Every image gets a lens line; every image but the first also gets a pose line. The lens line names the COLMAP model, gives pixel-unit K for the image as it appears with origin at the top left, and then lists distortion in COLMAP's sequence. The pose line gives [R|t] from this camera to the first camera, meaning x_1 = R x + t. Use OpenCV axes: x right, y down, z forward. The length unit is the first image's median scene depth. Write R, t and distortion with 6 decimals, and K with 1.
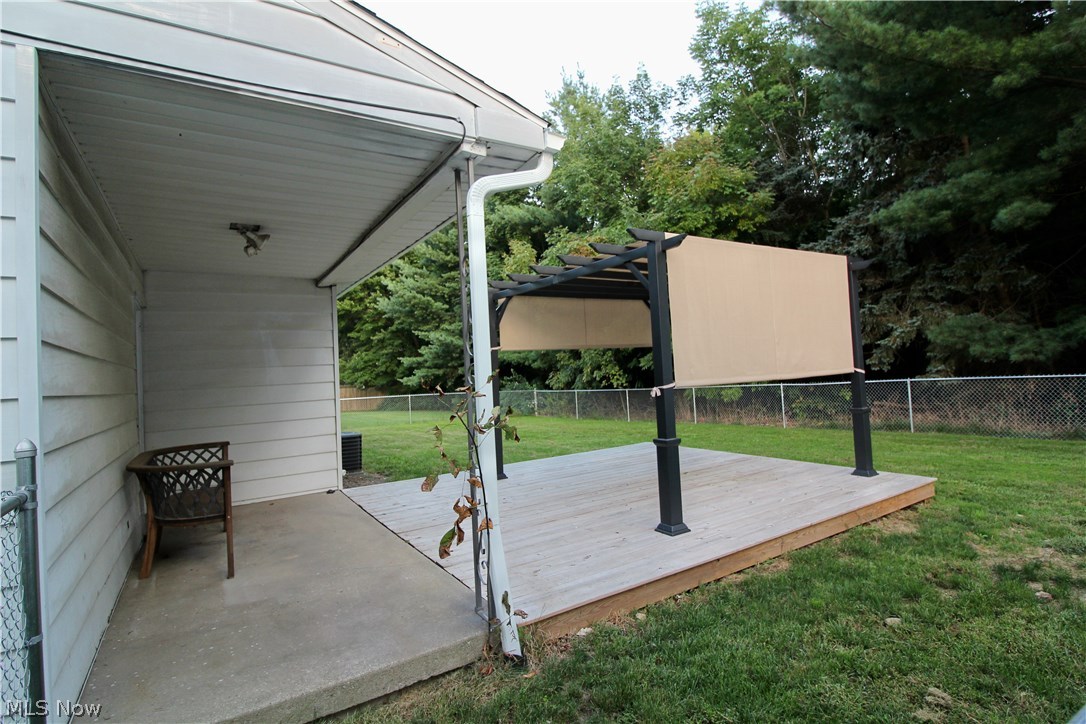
lens RADIAL K [[536.0, 0, 545.8], [0, 536.0, 347.2], [0, 0, 1]] dist [0.001109, -0.011496]
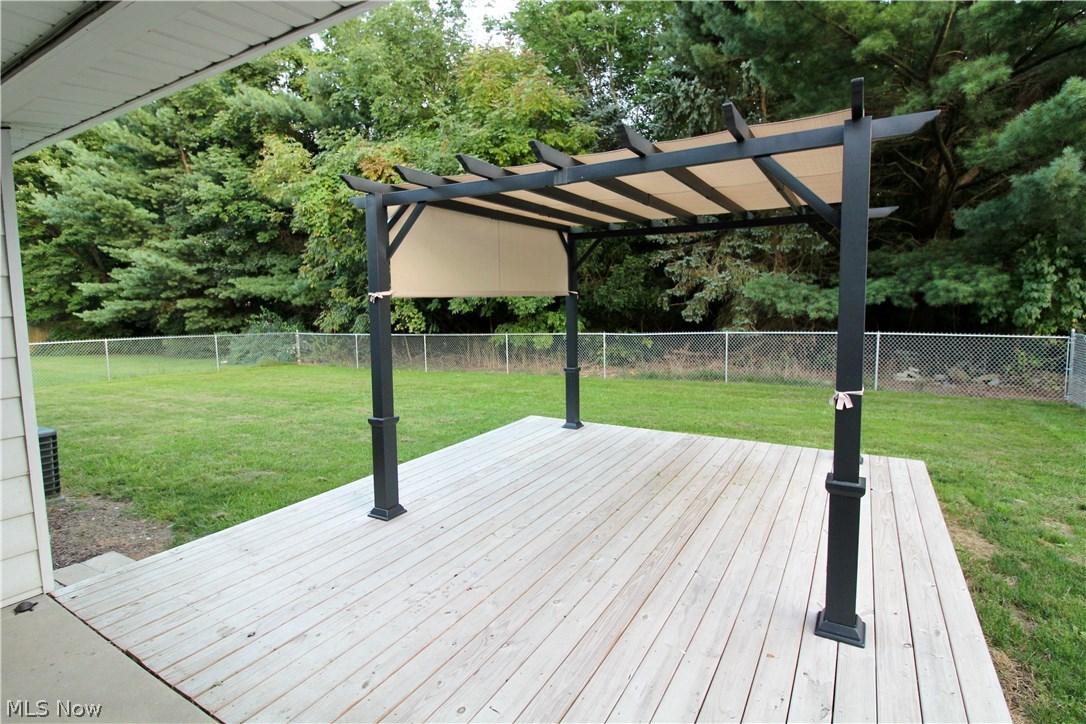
lens RADIAL K [[536.0, 0, 545.8], [0, 536.0, 347.2], [0, 0, 1]] dist [0.001109, -0.011496]
pose [[0.889645, -0.005274, 0.456621, -0.054001], [-0.049118, 0.993027, 0.107167, -0.002690], [-0.454003, -0.117769, 0.883183, 0.110889]]
